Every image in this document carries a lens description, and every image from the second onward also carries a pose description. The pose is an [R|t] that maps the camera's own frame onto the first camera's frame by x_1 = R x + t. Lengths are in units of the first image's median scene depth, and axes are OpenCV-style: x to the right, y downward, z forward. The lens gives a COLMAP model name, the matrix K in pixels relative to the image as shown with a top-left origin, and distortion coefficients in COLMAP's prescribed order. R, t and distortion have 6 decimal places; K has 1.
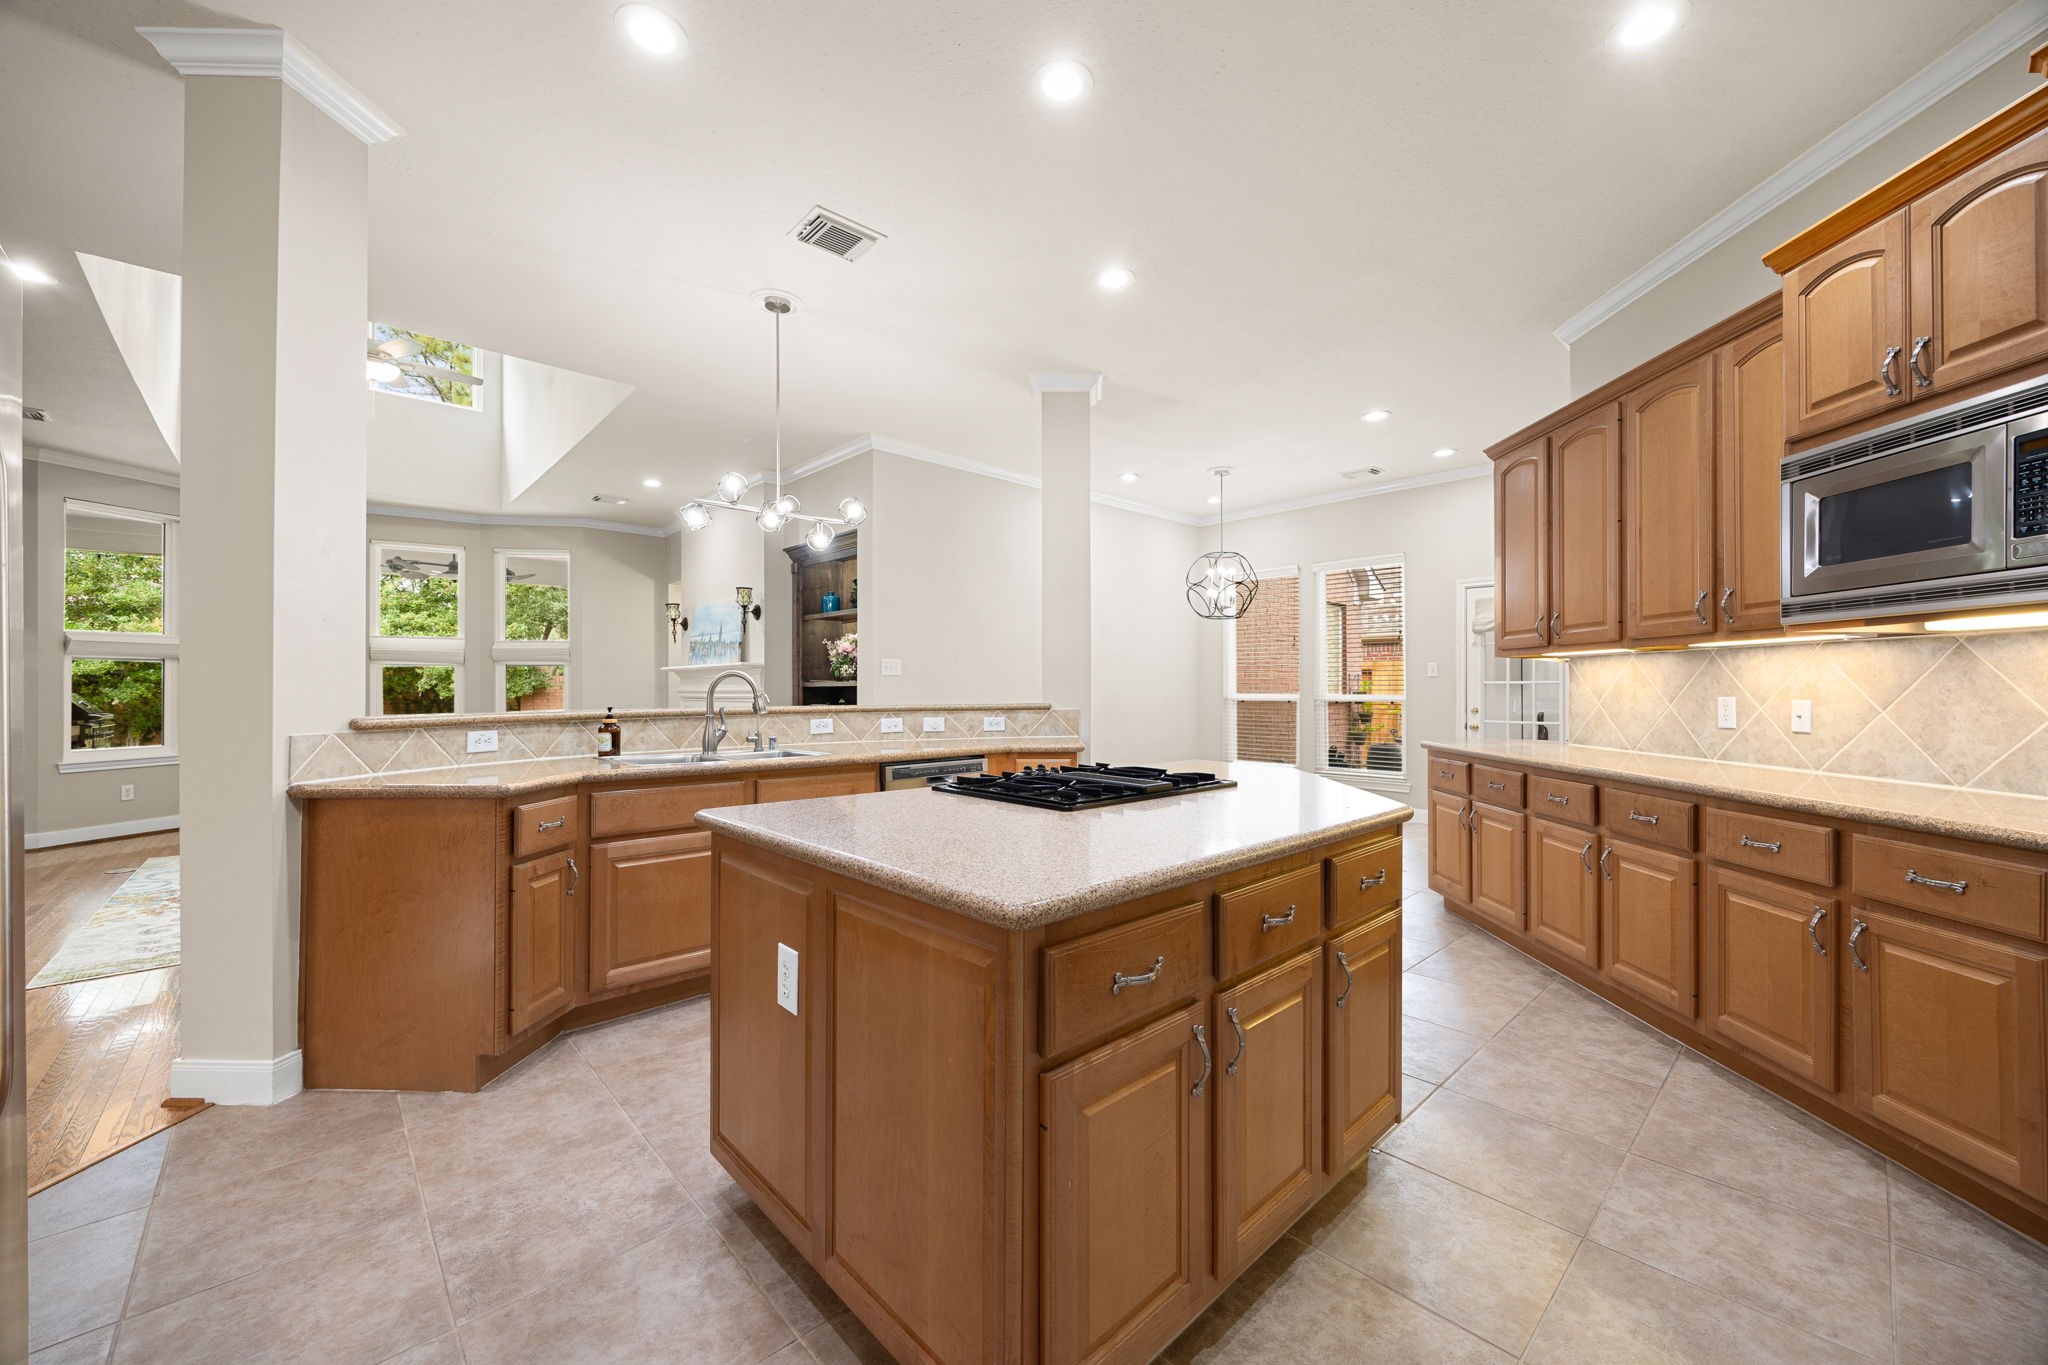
lens RADIAL K [[792.6, 0, 1033.0], [0, 792.6, 684.1], [0, 0, 1]] dist [0.002247, -0.000658]
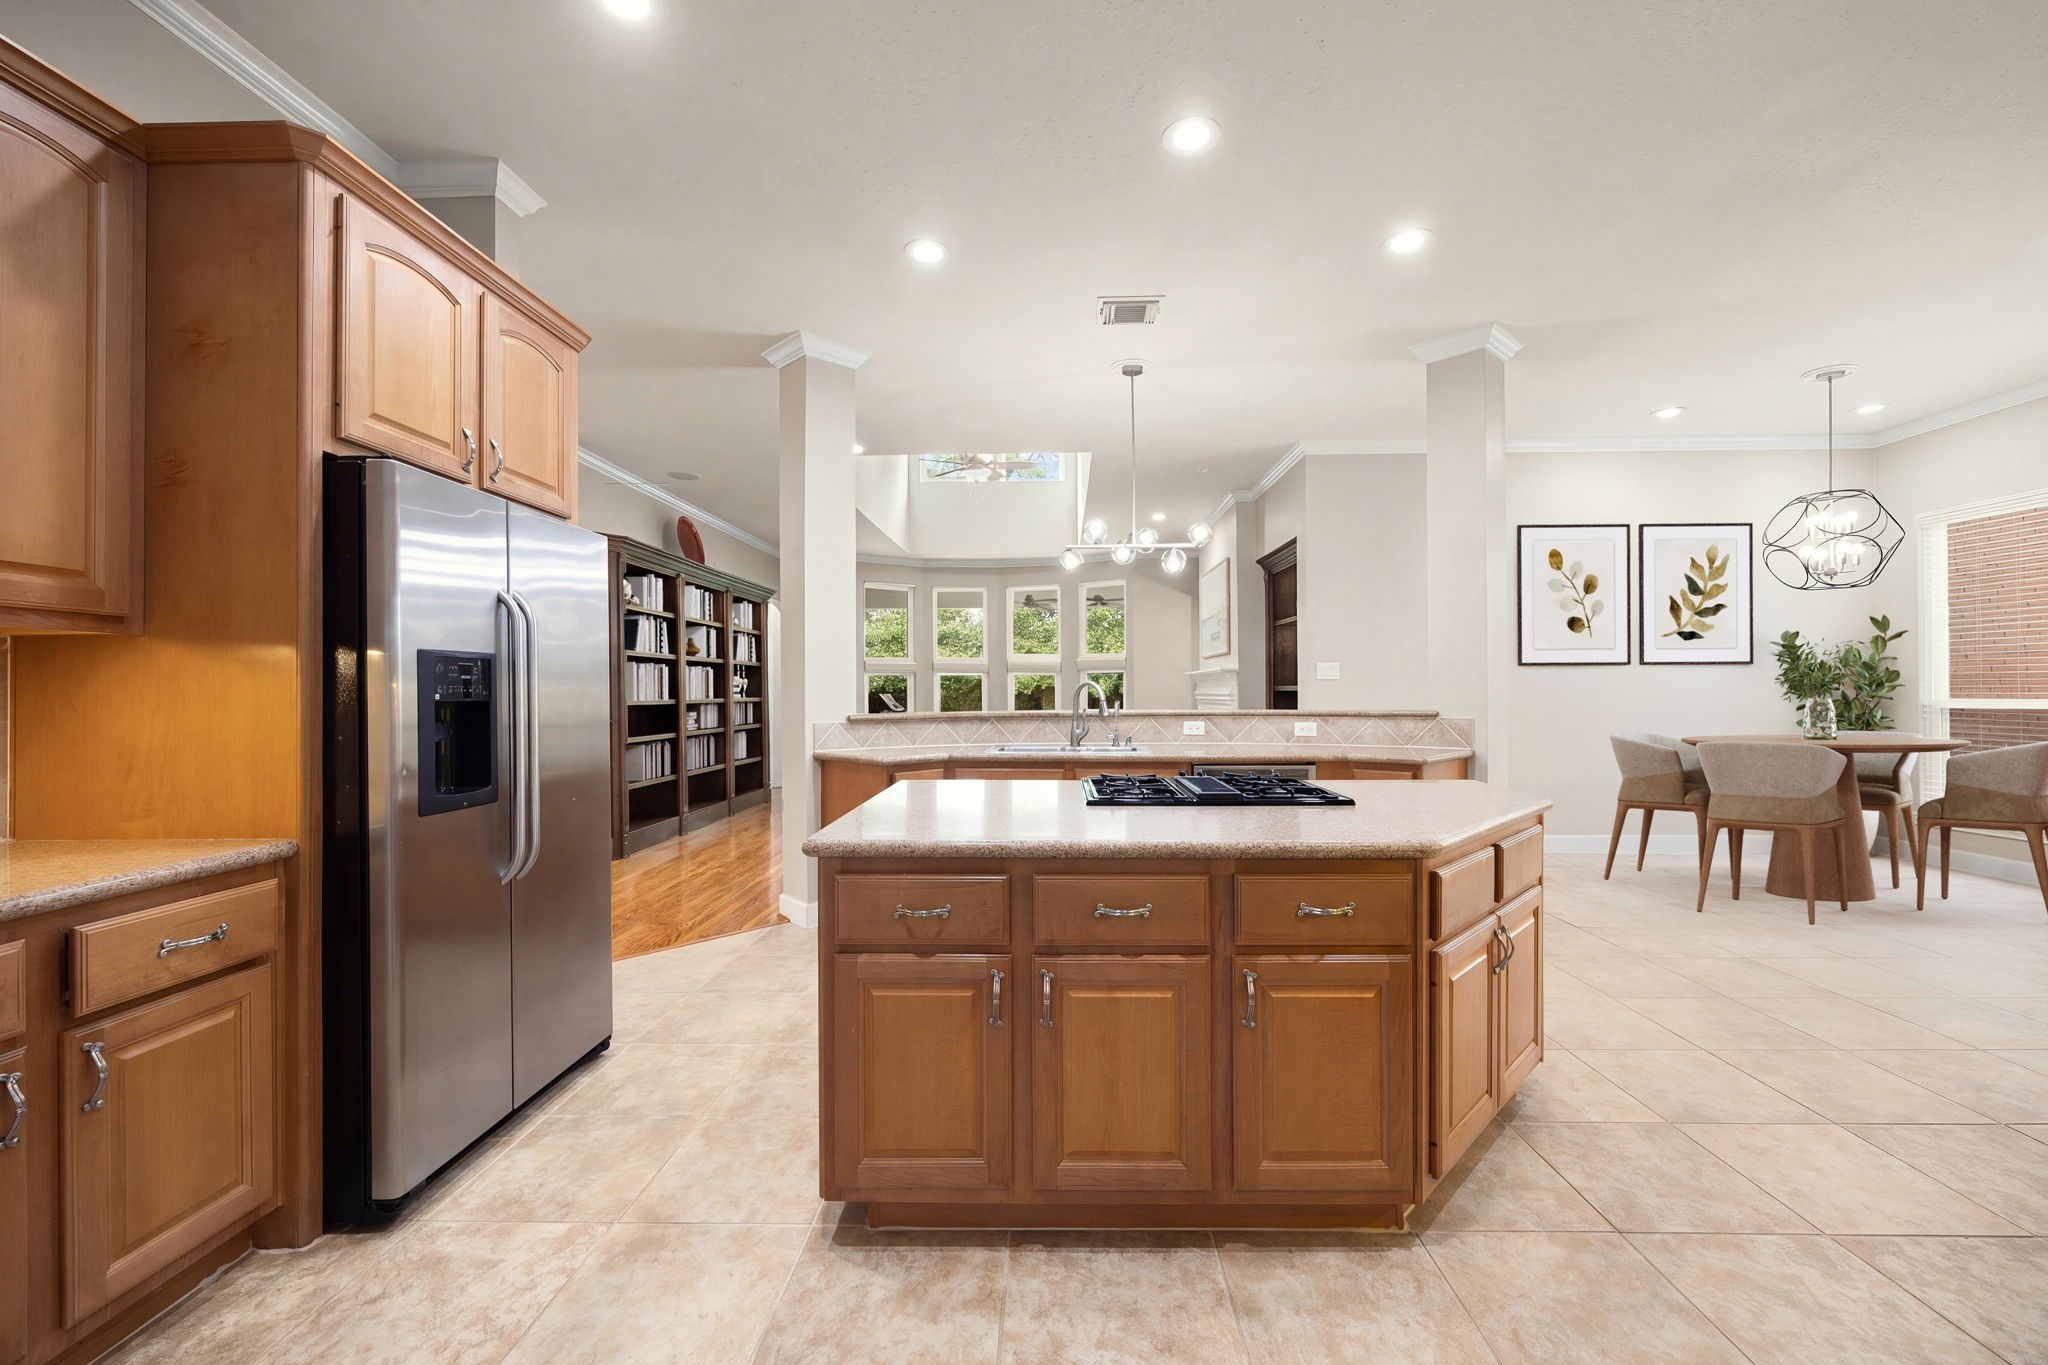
lens RADIAL K [[792.6, 0, 1020.8], [0, 792.6, 686.3], [0, 0, 1]] dist [0.002247, -0.000658]
pose [[0.709815, -0.004985, -0.704370, 0.314004], [0.007834, 0.999969, 0.000818, -0.007570], [0.704345, -0.006099, 0.709832, 0.034527]]
